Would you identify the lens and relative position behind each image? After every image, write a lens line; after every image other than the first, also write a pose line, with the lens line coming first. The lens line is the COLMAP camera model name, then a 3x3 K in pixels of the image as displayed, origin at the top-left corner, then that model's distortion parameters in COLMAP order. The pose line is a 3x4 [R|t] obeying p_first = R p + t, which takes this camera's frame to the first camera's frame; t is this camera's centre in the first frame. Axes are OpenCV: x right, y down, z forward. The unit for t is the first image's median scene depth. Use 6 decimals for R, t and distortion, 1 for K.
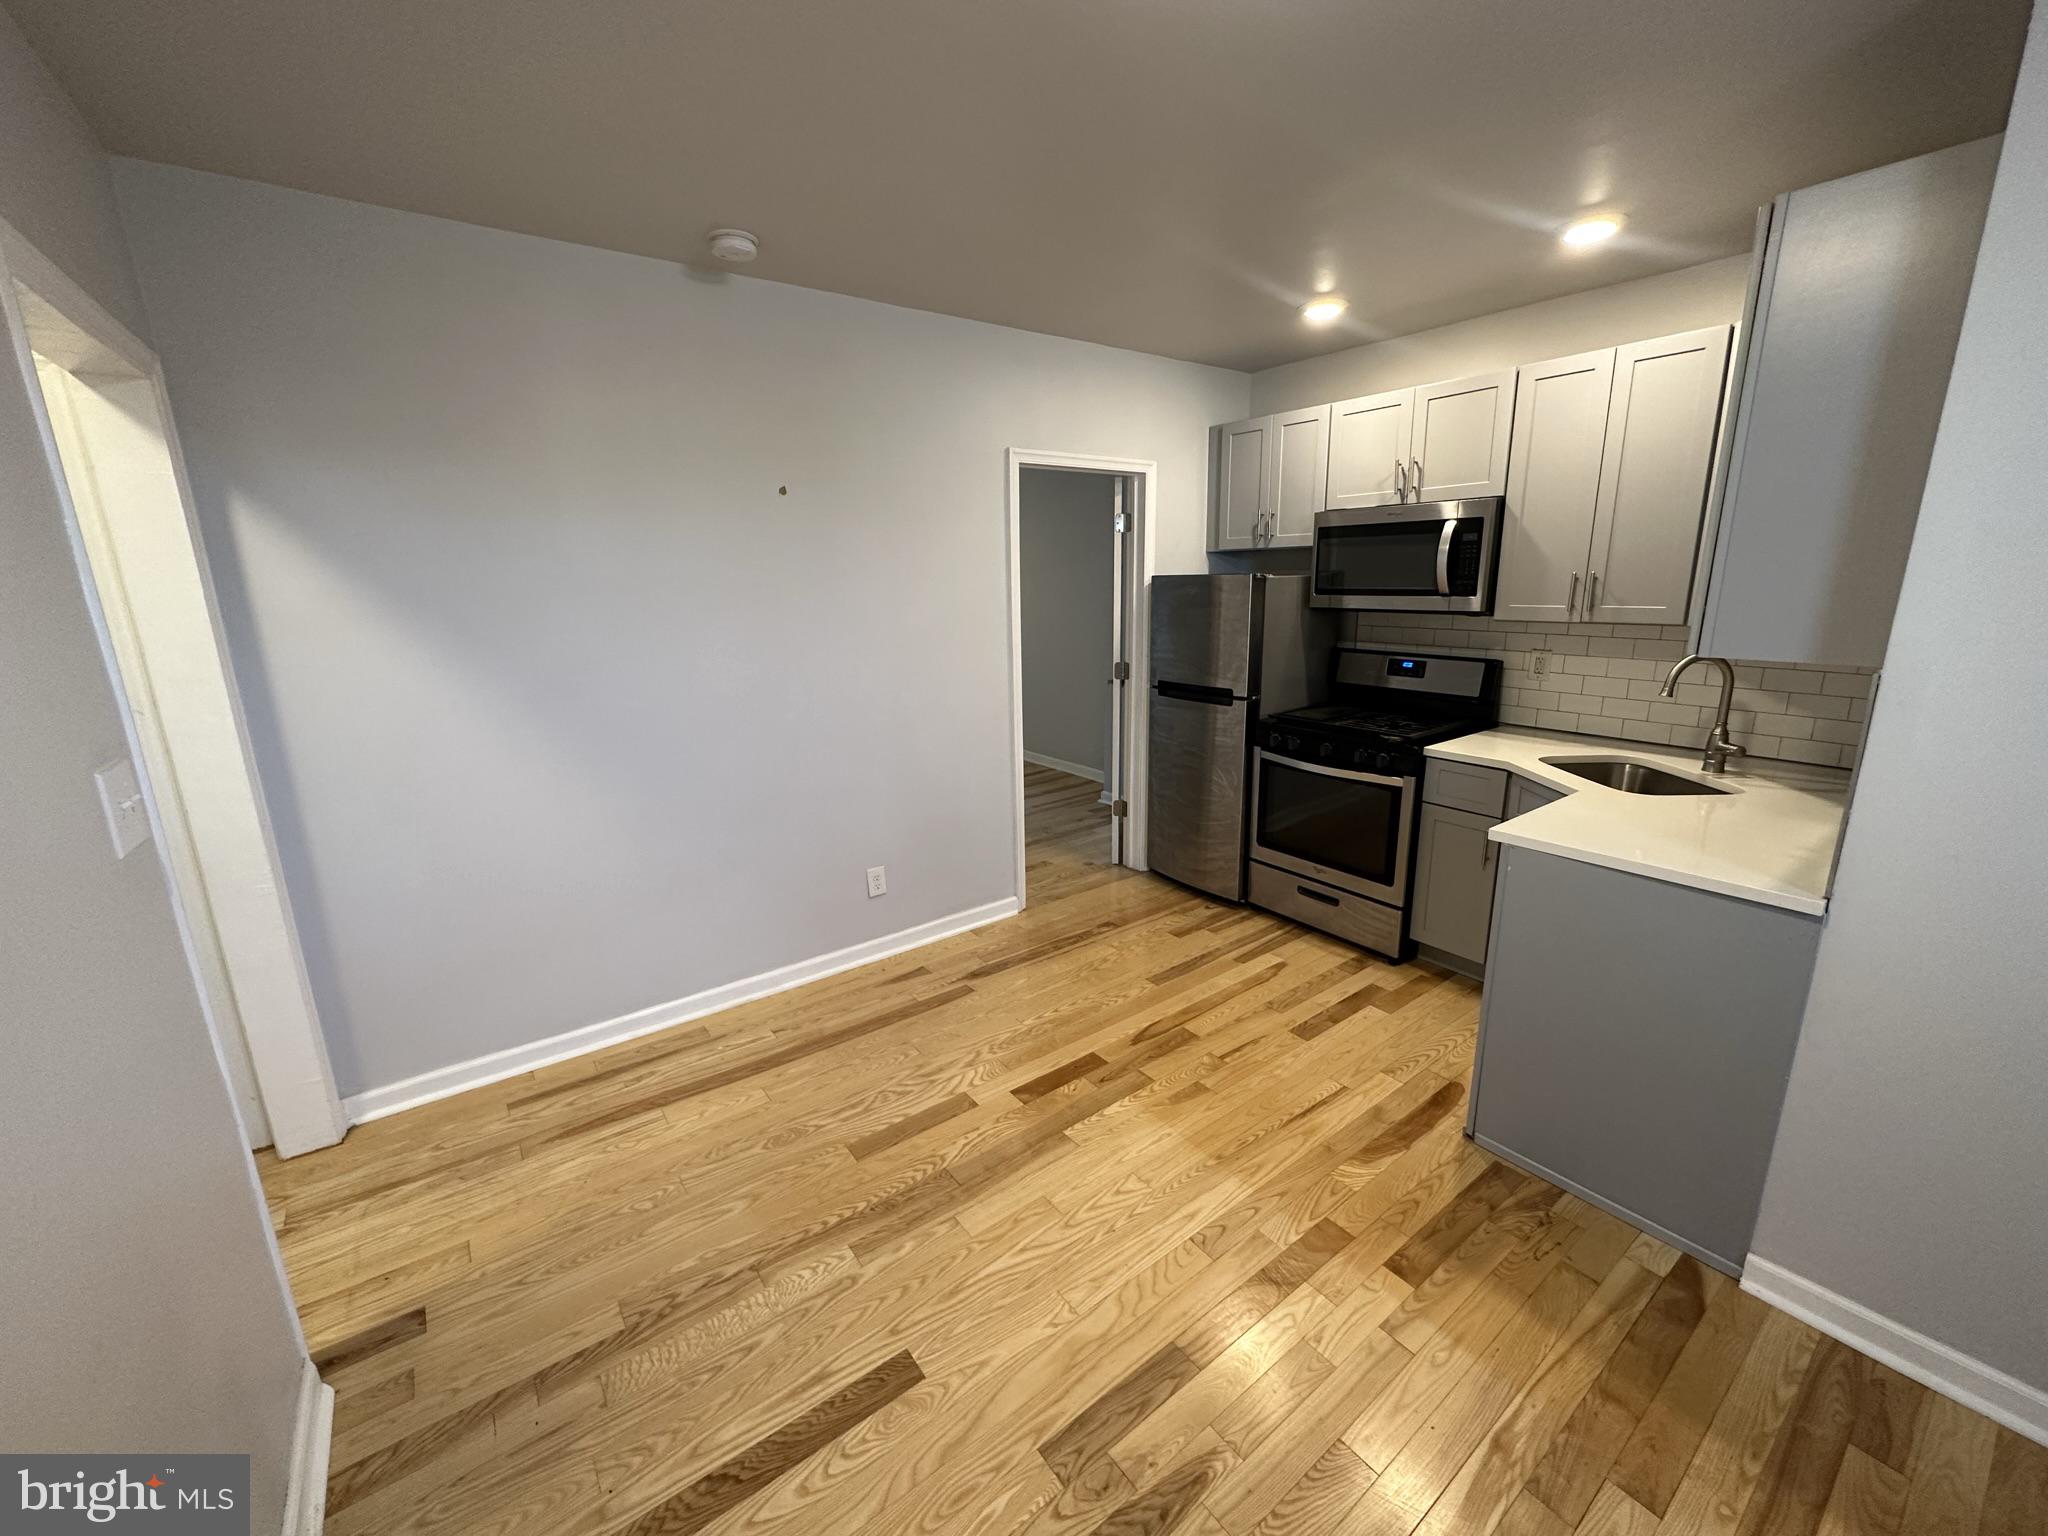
lens RADIAL K [[815.2, 0, 1022.8], [0, 815.2, 767.0], [0, 0, 1]] dist [-0.004069, 0.000973]
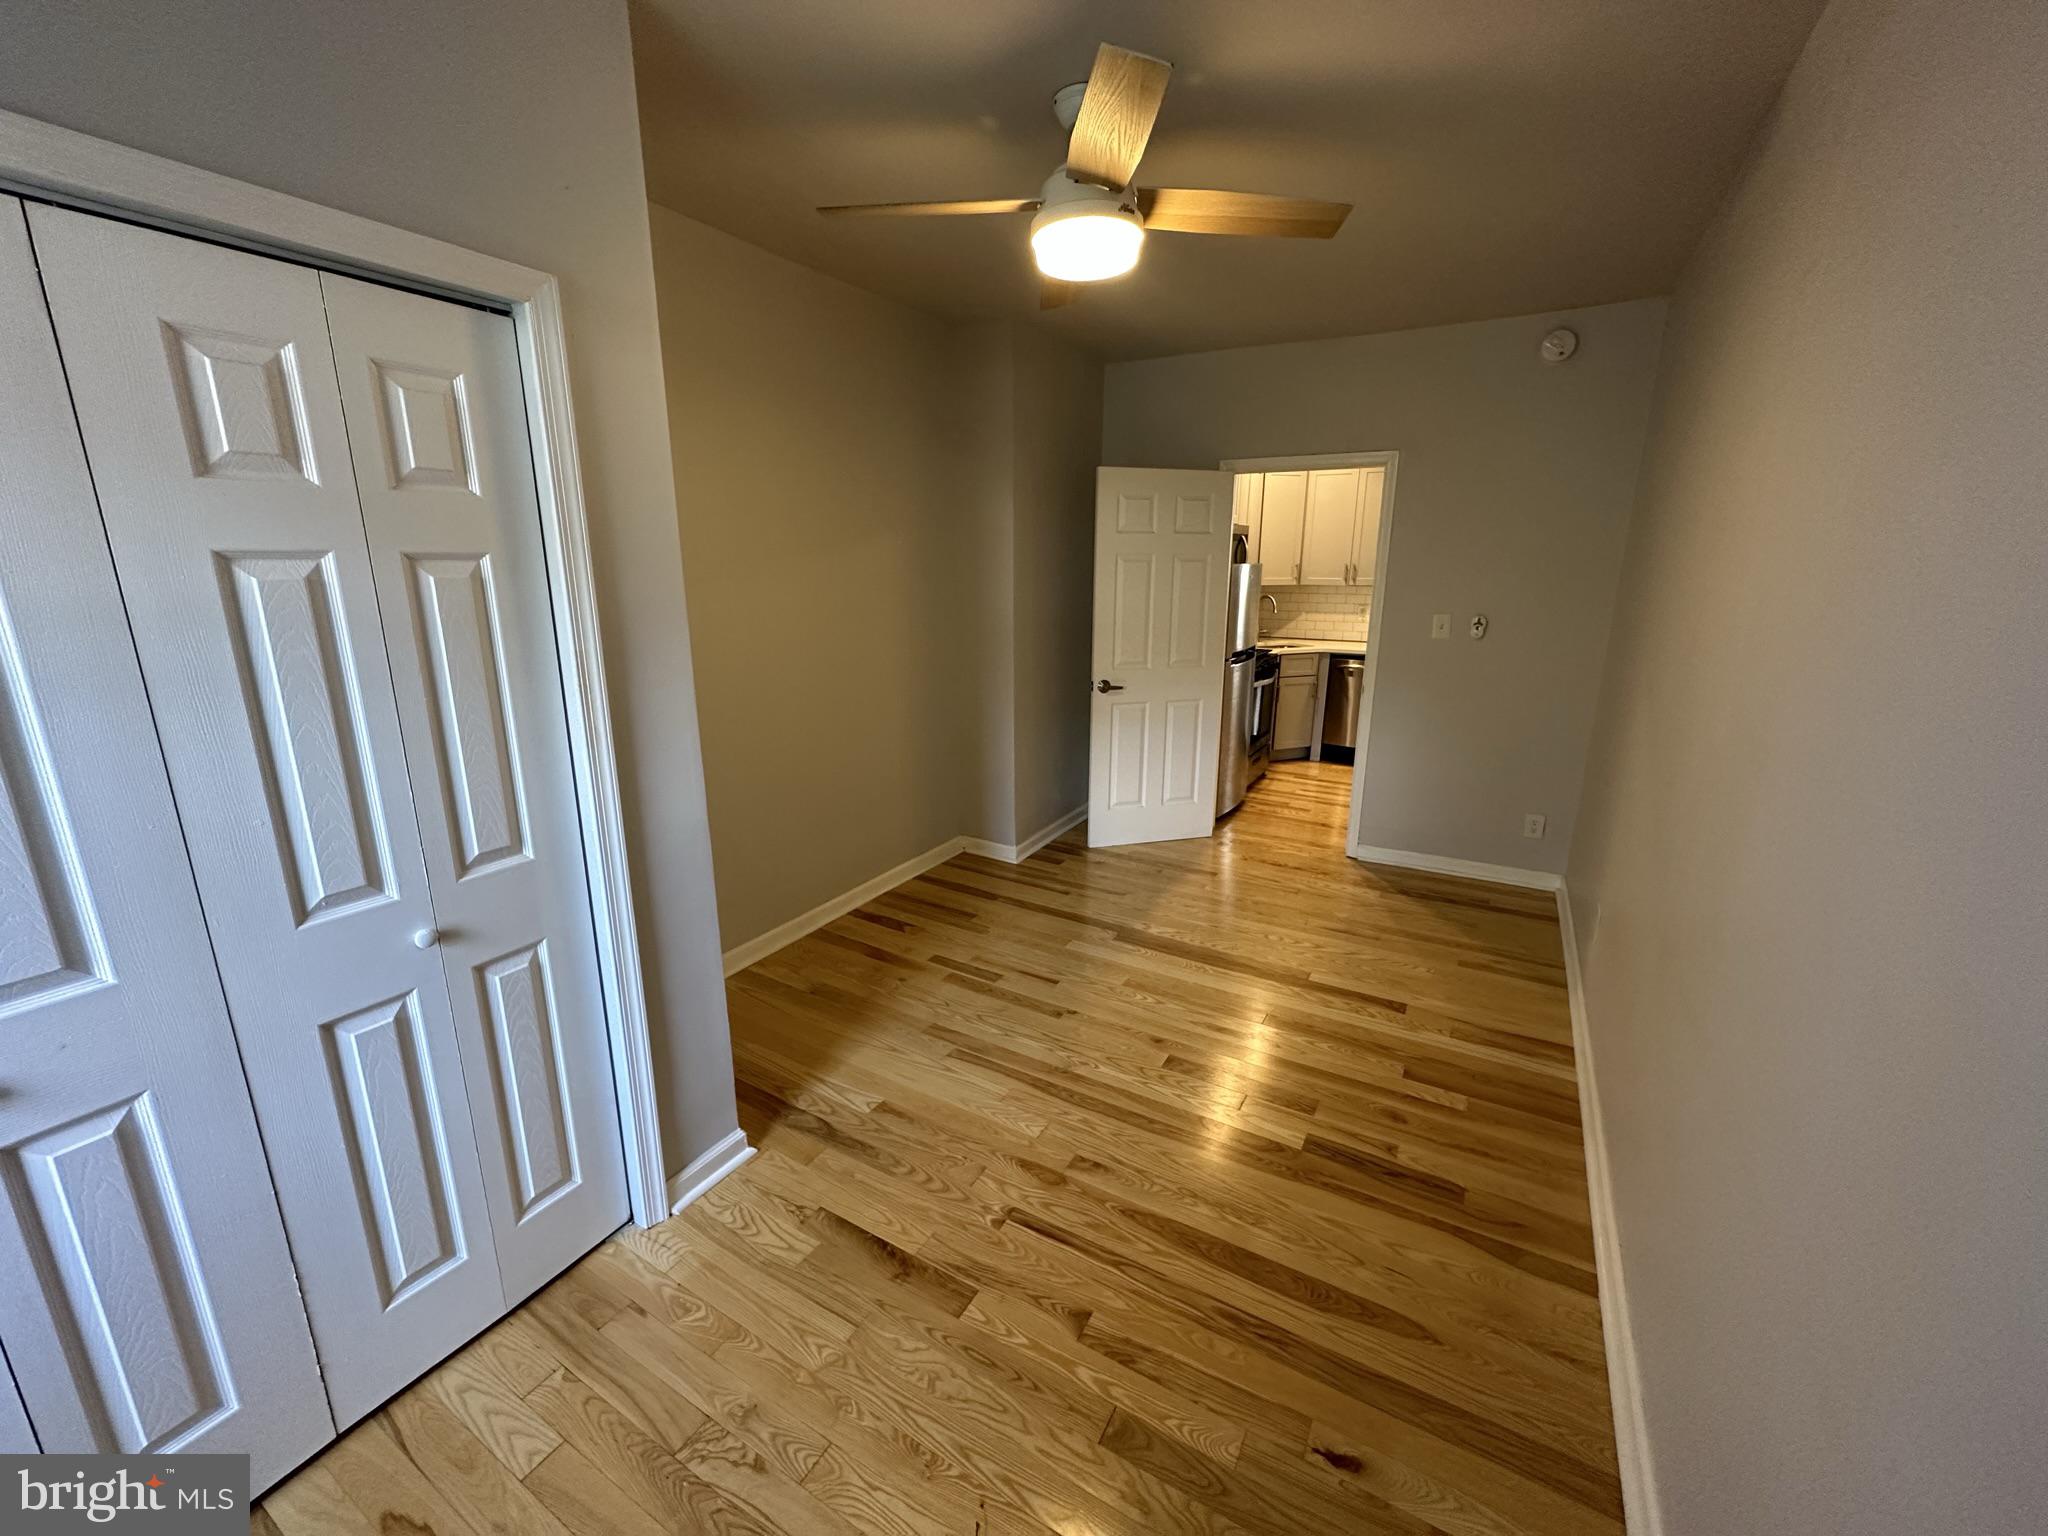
lens RADIAL K [[815.2, 0, 1025.3], [0, 815.2, 763.1], [0, 0, 1]] dist [-0.004069, 0.000973]
pose [[-0.396637, -0.211826, 0.893201, -1.140965], [0.217797, 0.923514, 0.315730, -0.564930], [-0.891764, 0.319767, -0.320165, 2.401374]]
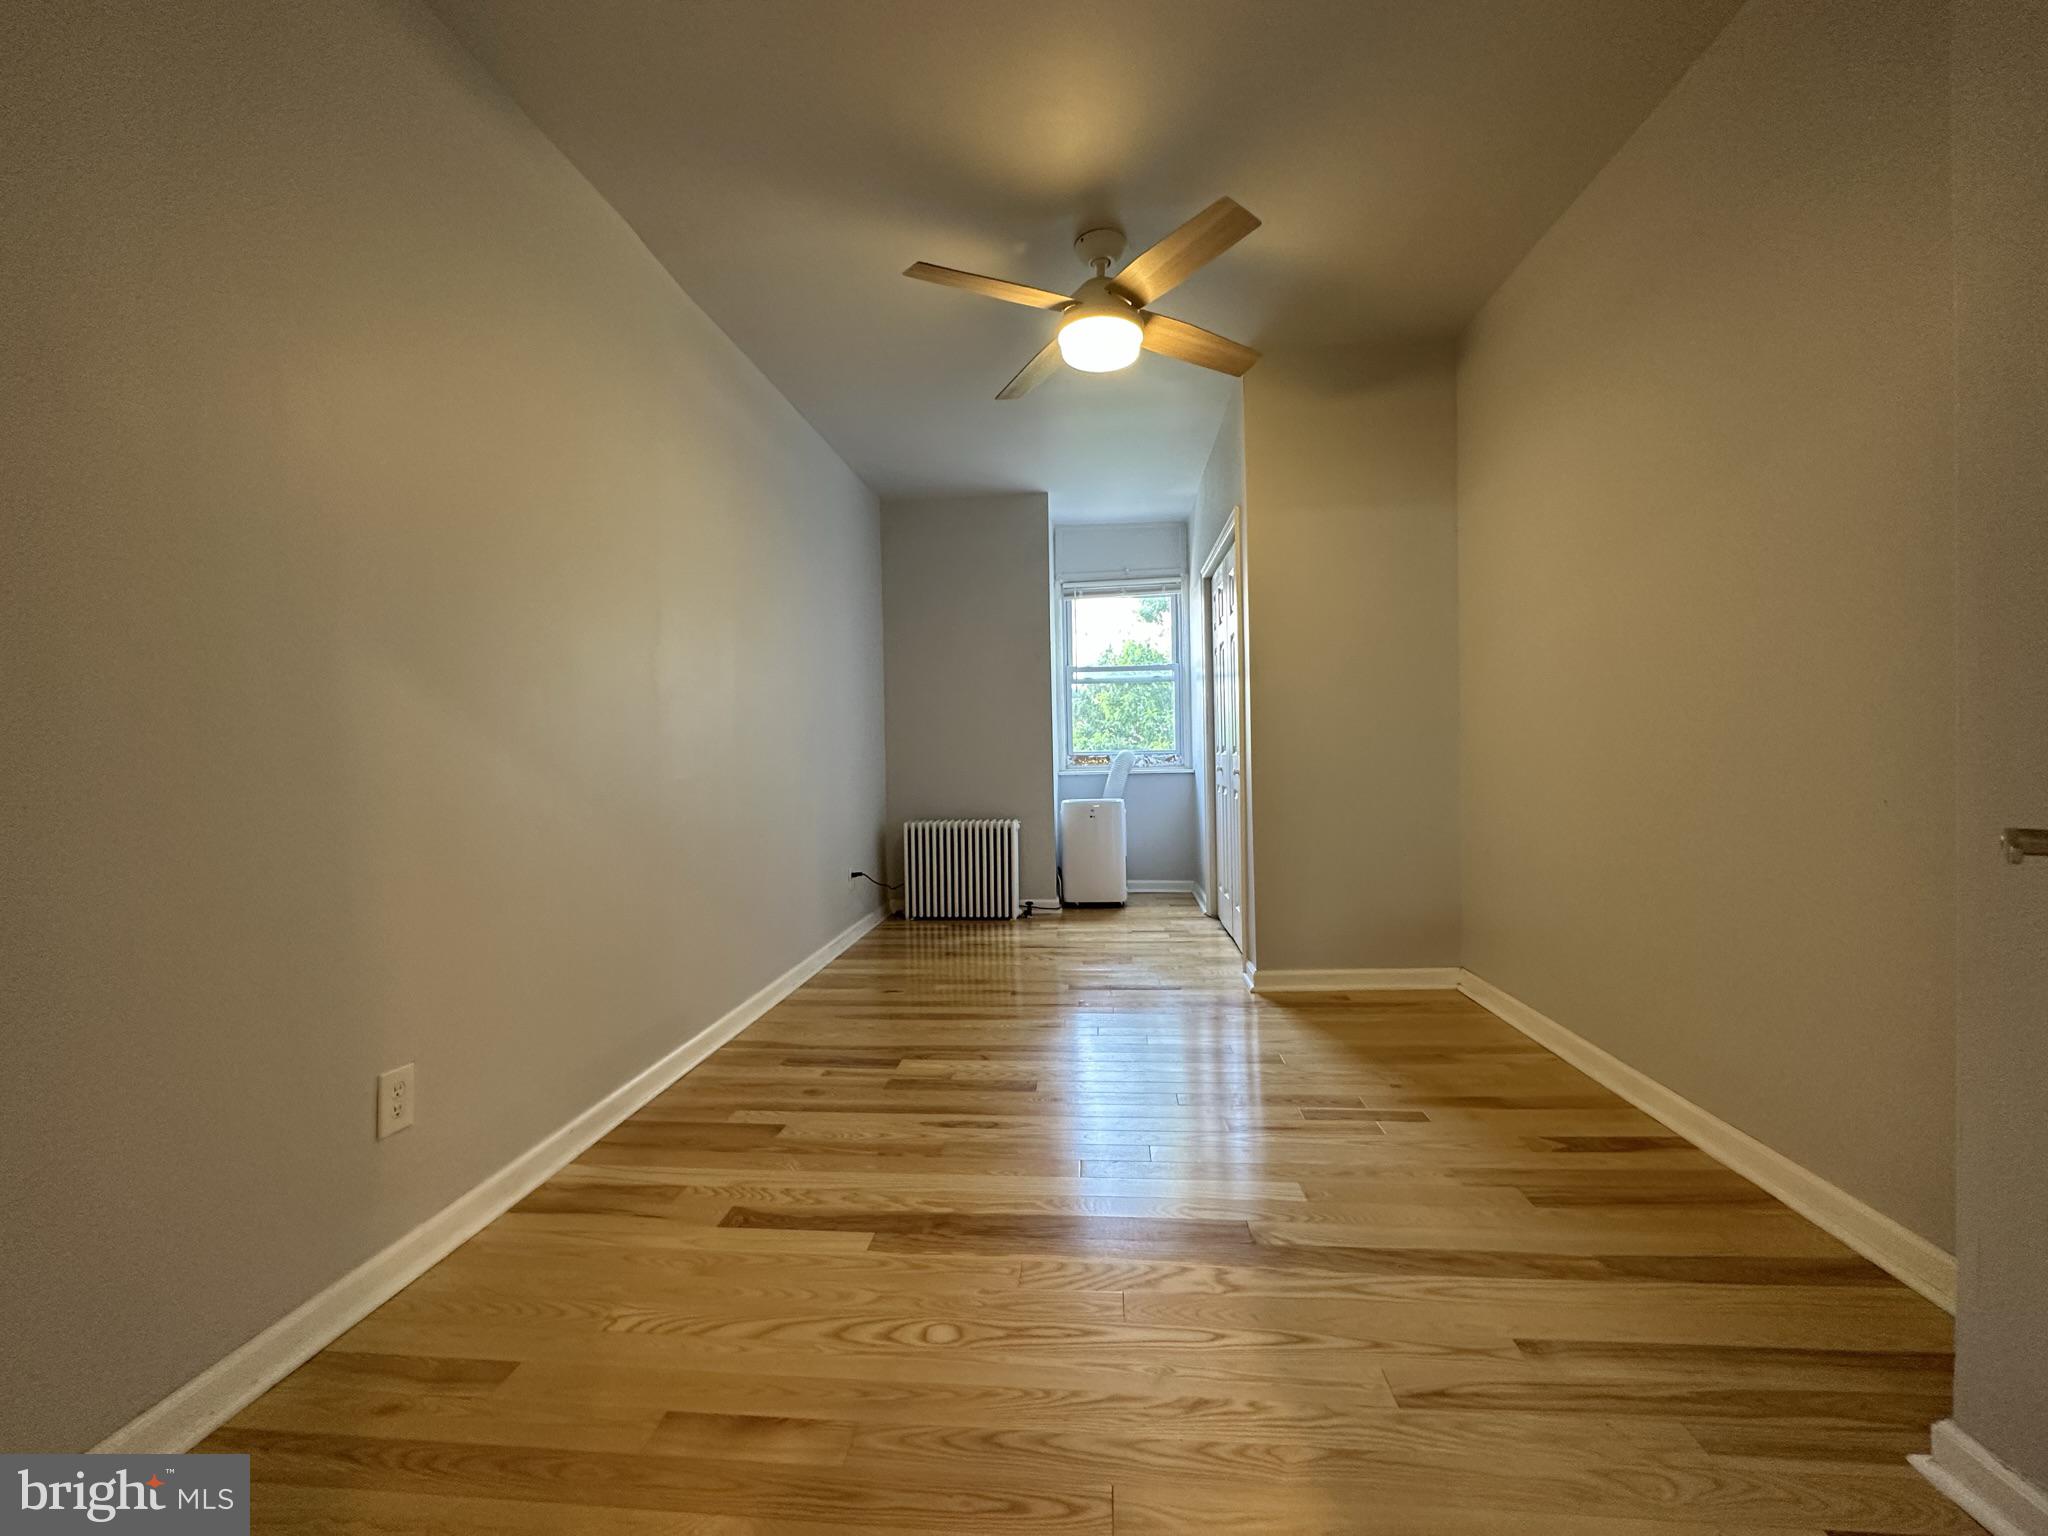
lens RADIAL K [[815.2, 0, 1019.4], [0, 815.2, 772.5], [0, 0, 1]] dist [-0.004069, 0.000973]
pose [[0.742447, 0.014816, -0.669741, 0.121049], [-0.145714, 0.979390, -0.139866, -0.125593], [0.653866, 0.201433, 0.729304, 1.350120]]
